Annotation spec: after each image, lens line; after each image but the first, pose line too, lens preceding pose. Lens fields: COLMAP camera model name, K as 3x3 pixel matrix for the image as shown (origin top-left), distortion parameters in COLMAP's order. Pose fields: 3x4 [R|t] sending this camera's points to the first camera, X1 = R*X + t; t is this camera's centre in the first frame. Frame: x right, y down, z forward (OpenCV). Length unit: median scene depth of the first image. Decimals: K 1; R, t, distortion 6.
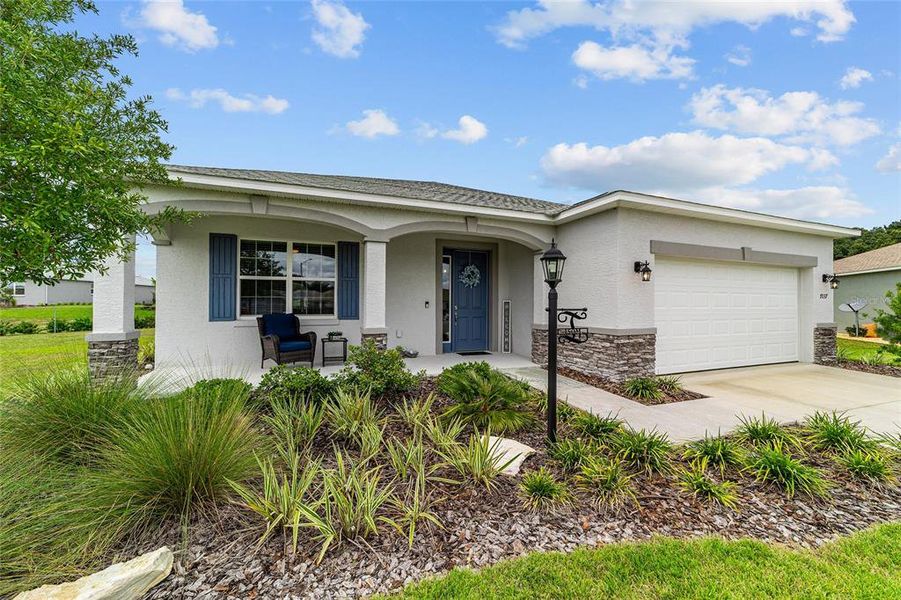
lens RADIAL K [[347.1, 0, 449.7], [0, 347.1, 301.2], [0, 0, 1]] dist [-0.012670, 0.006724]
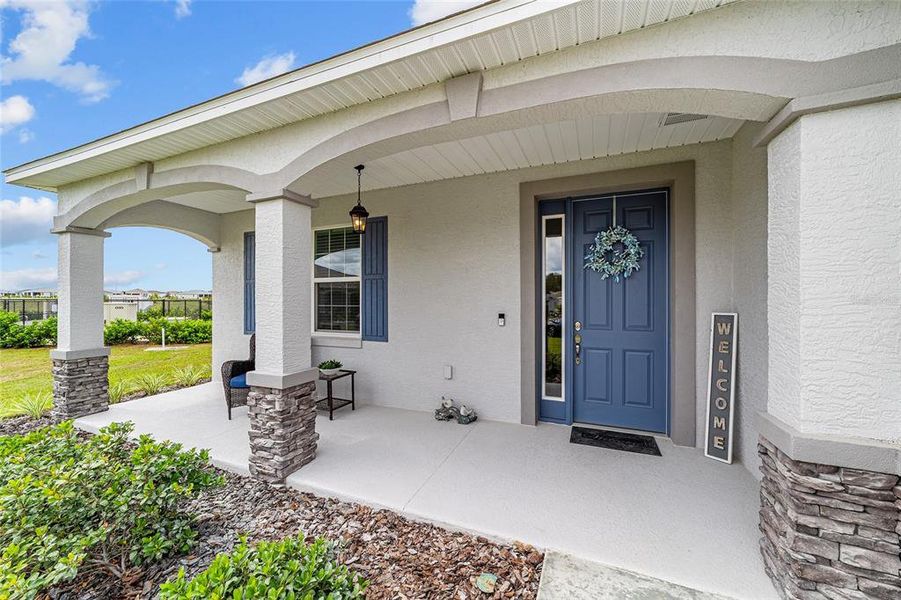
lens RADIAL K [[347.1, 0, 449.1], [0, 347.1, 298.9], [0, 0, 1]] dist [-0.012670, 0.006724]
pose [[0.713316, -0.005568, -0.700820, 0.290970], [0.010478, 0.999941, 0.002720, -0.027169], [0.700764, -0.009283, 0.713333, 0.748669]]
